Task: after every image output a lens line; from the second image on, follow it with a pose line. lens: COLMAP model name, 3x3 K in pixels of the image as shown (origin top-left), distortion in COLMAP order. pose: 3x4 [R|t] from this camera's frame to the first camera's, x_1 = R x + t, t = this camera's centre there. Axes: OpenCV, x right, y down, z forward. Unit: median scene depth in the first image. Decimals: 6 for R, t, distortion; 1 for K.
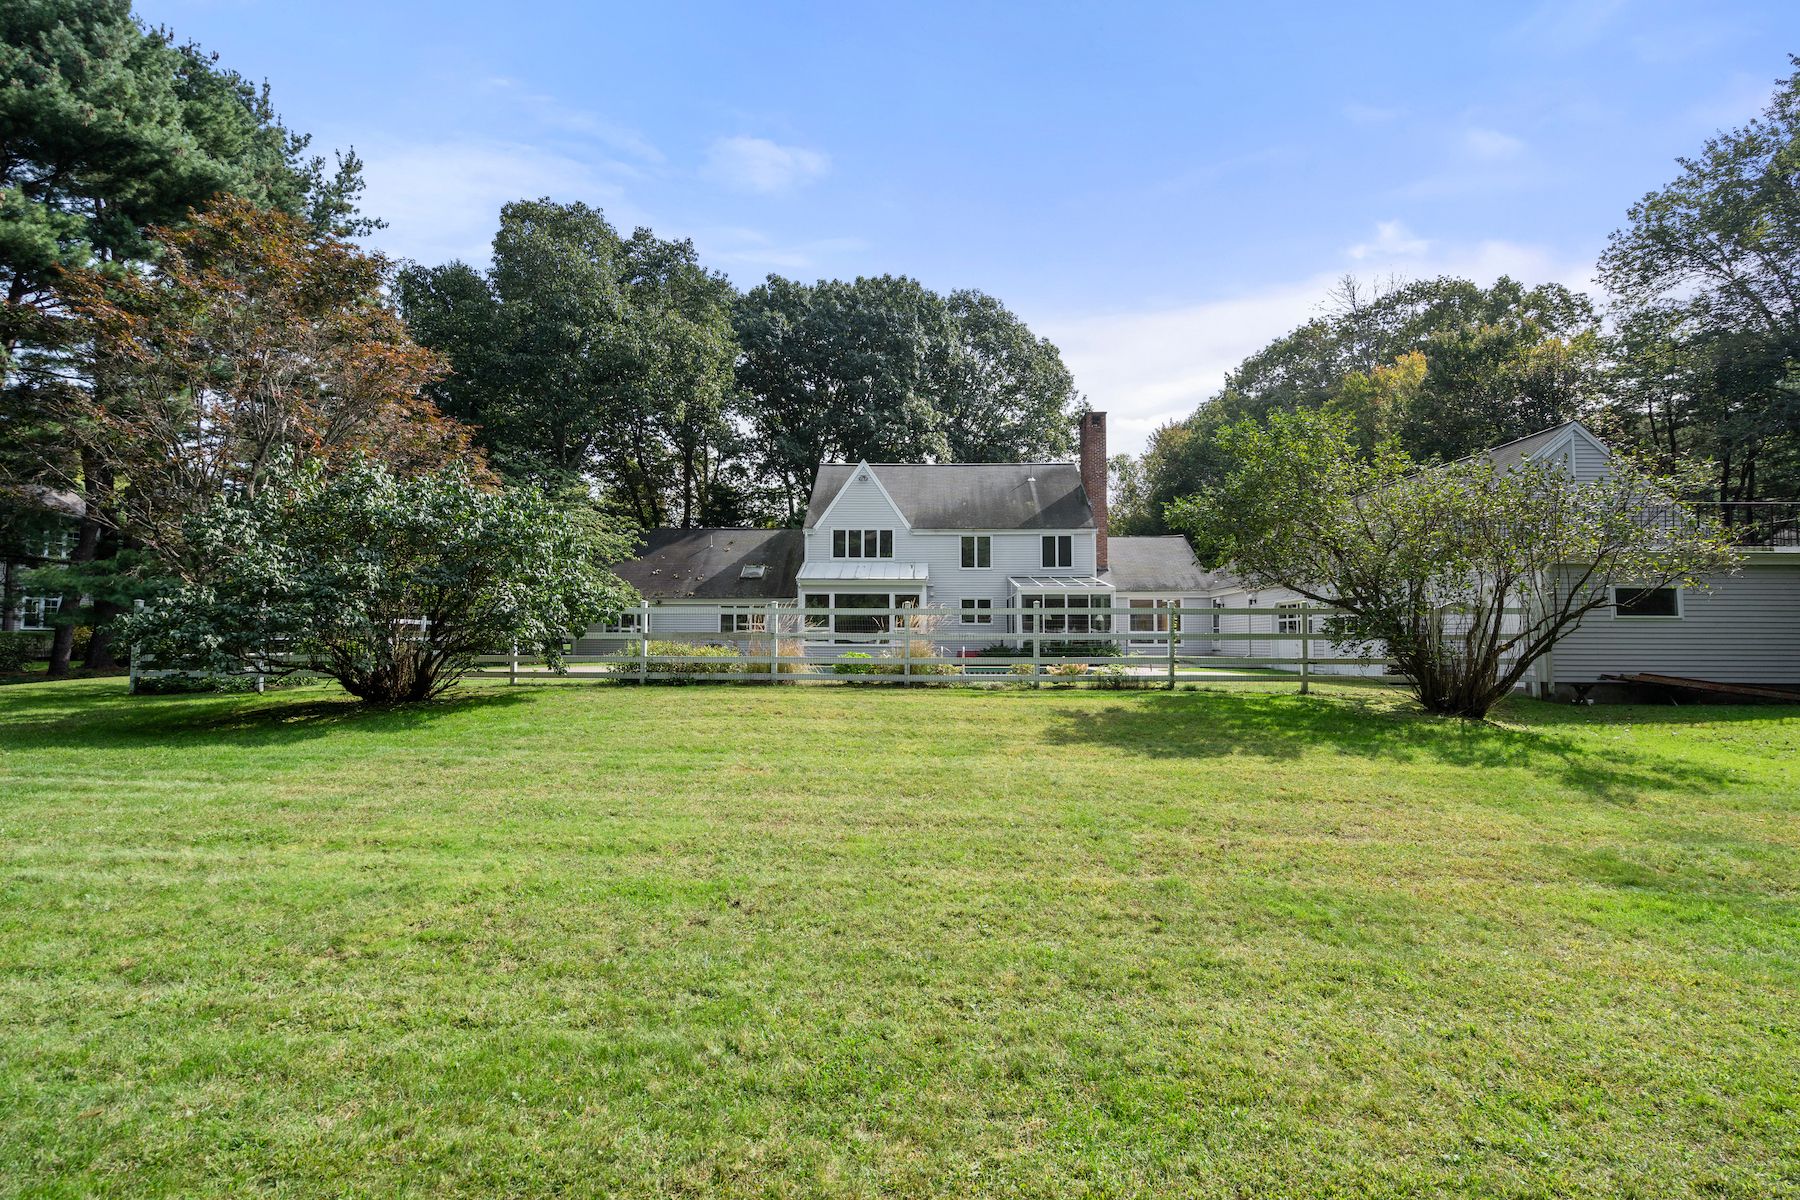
lens RADIAL K [[788.9, 0, 900.0], [0, 788.9, 600.0], [0, 0, 1]] dist [0.001208, 0.000265]
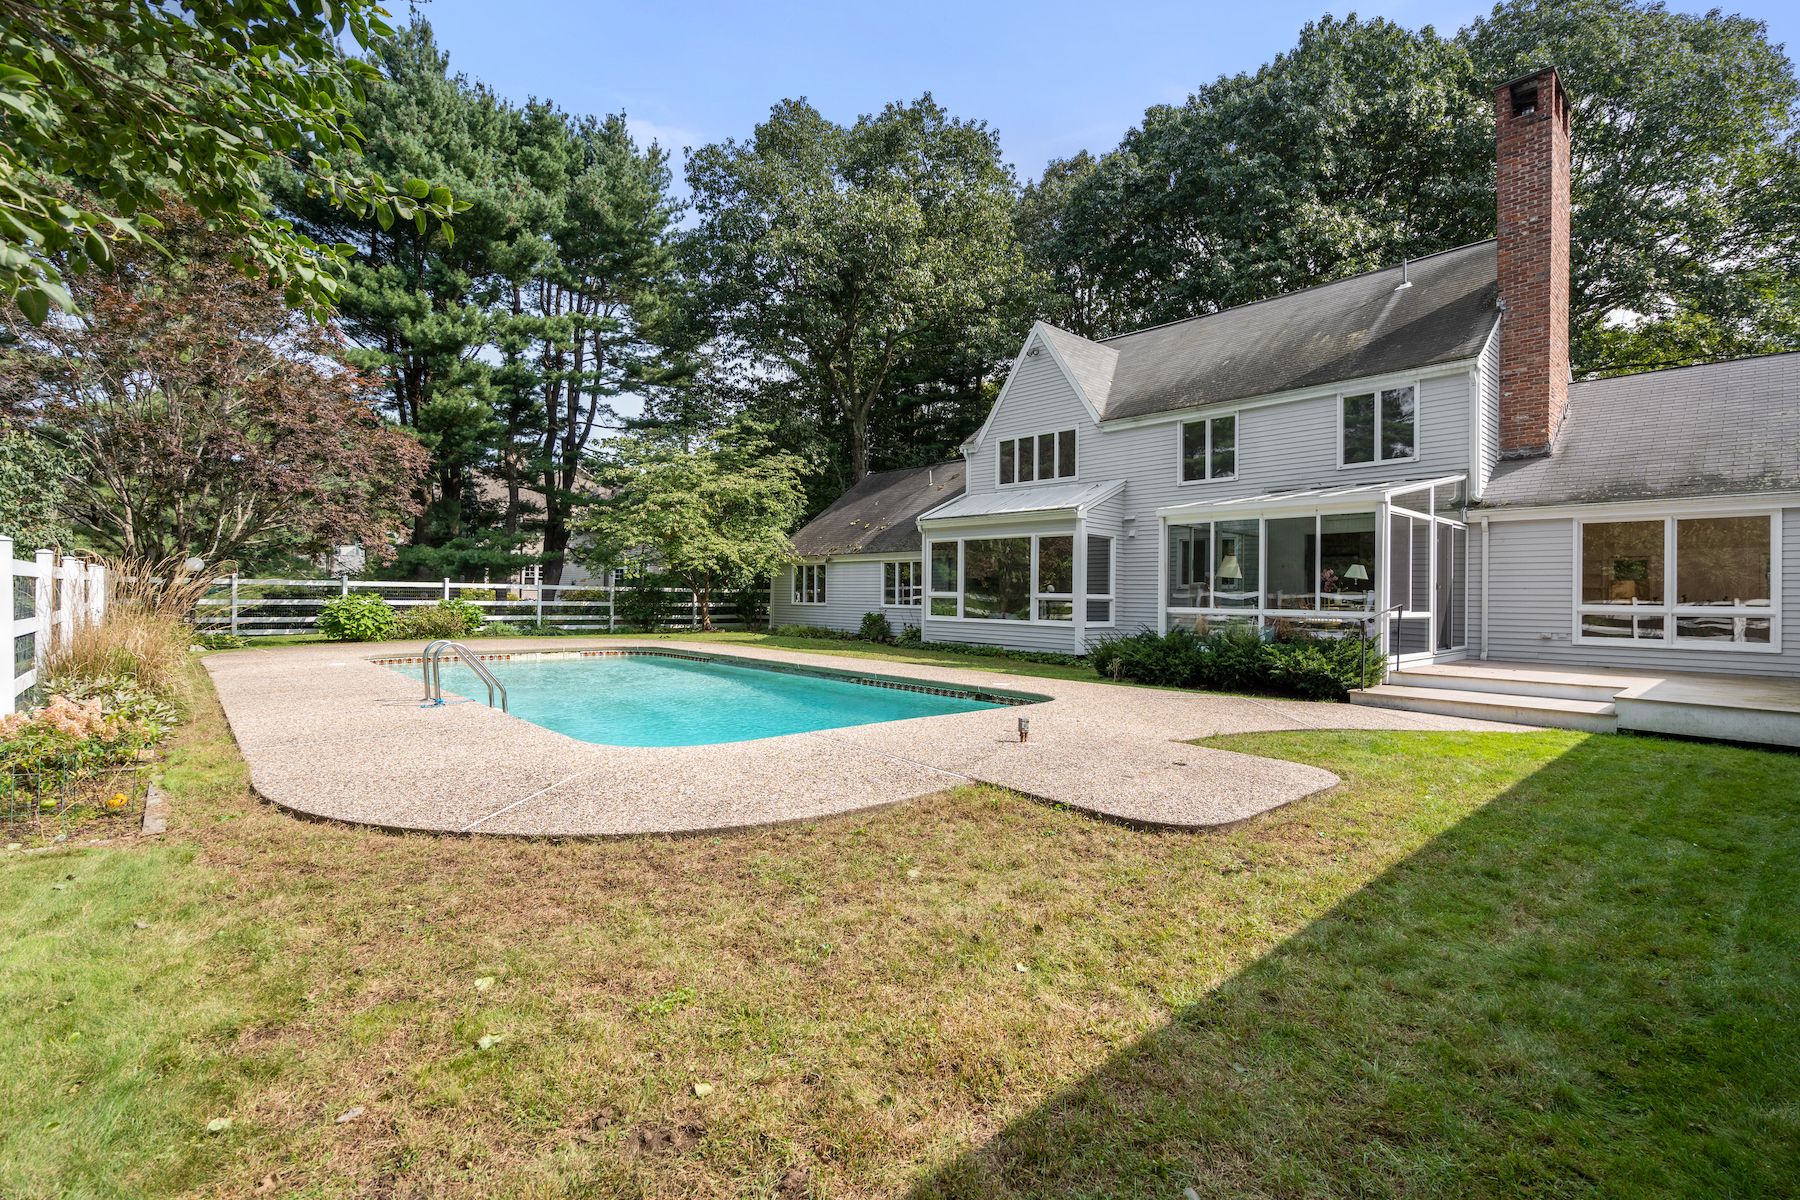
lens RADIAL K [[788.9, 0, 900.0], [0, 788.9, 600.0], [0, 0, 1]] dist [0.001208, 0.000265]
pose [[0.734019, 0.004611, -0.679114, 0.302186], [0.042369, 0.997718, 0.052569, 0.004005], [0.677806, -0.067360, 0.732148, 0.457602]]
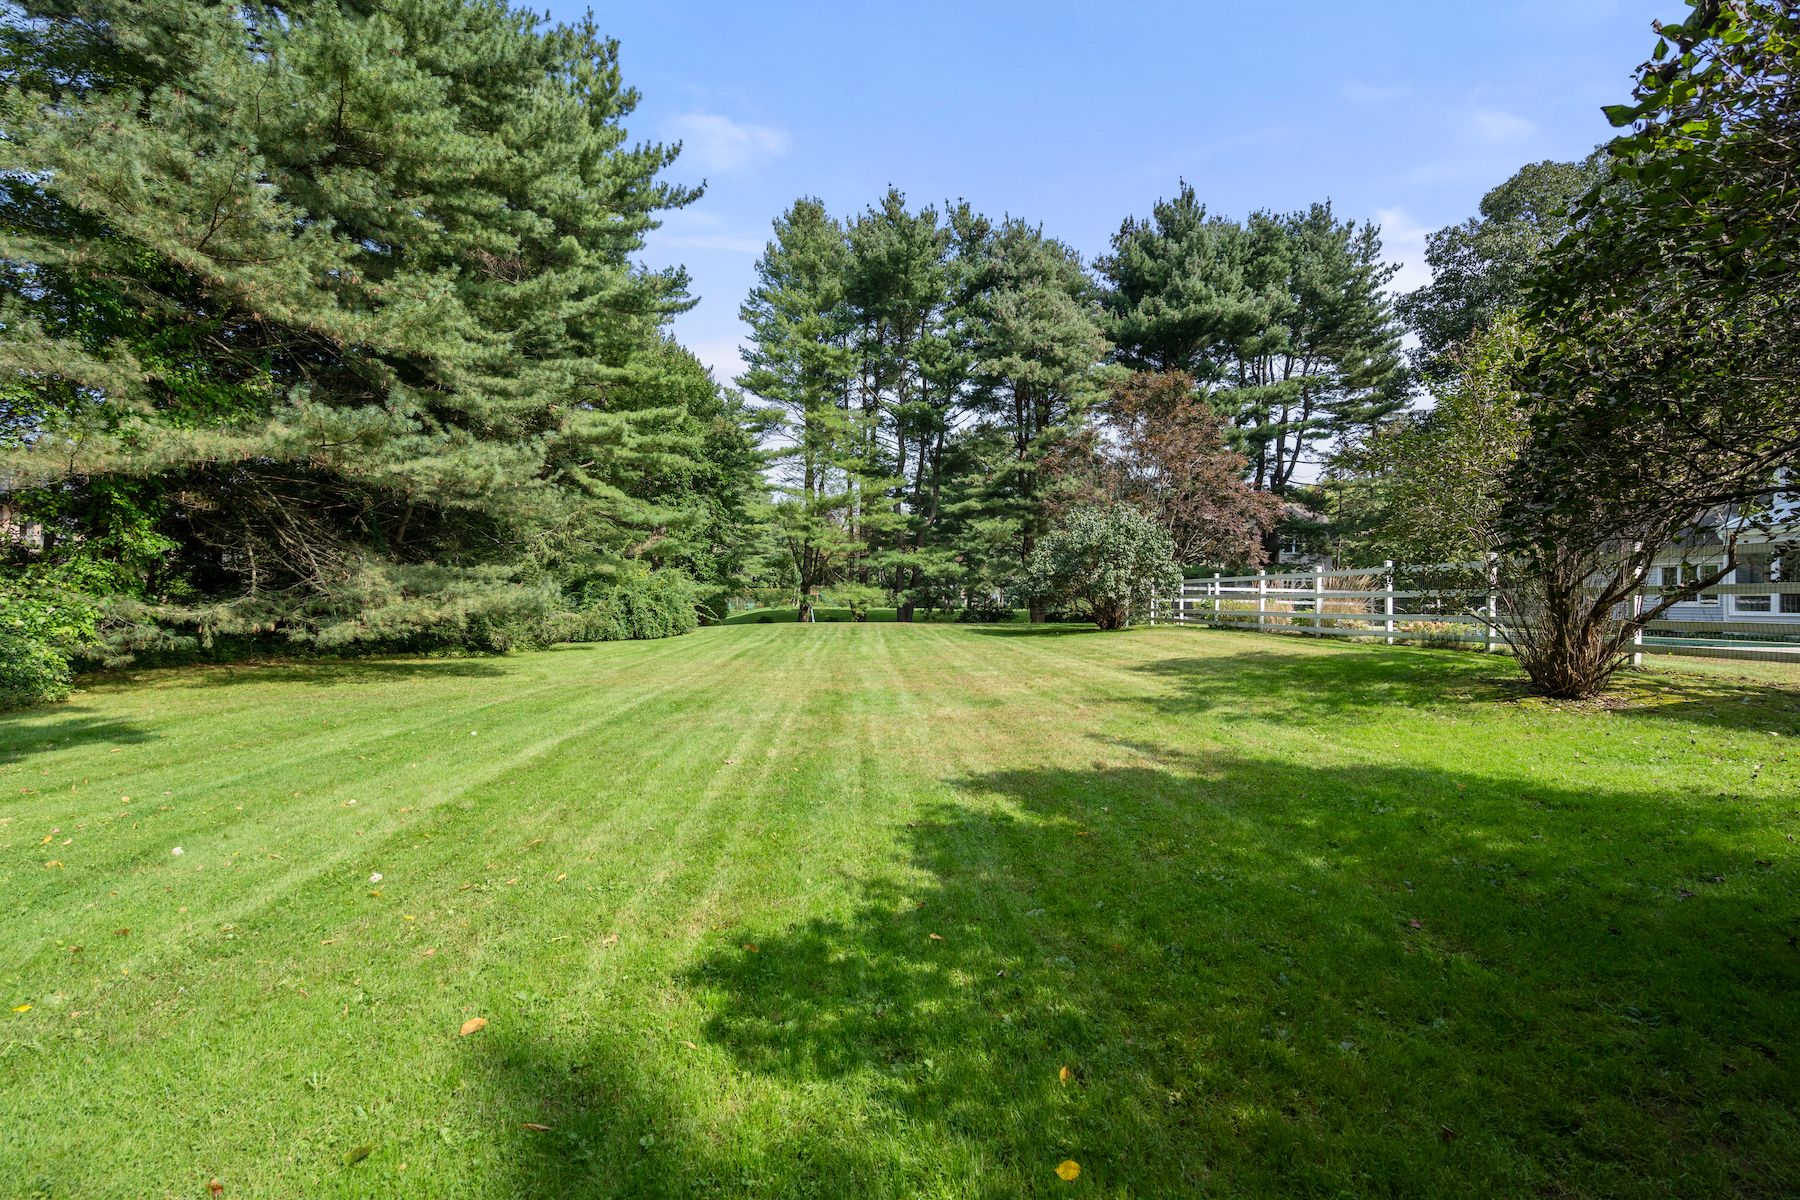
lens RADIAL K [[788.9, 0, 900.0], [0, 788.9, 600.0], [0, 0, 1]] dist [0.001208, 0.000265]
pose [[0.135347, -0.002966, -0.990794, 0.519498], [0.037005, 0.999313, 0.002064, 0.009681], [0.990107, -0.036944, 0.135364, 0.062413]]
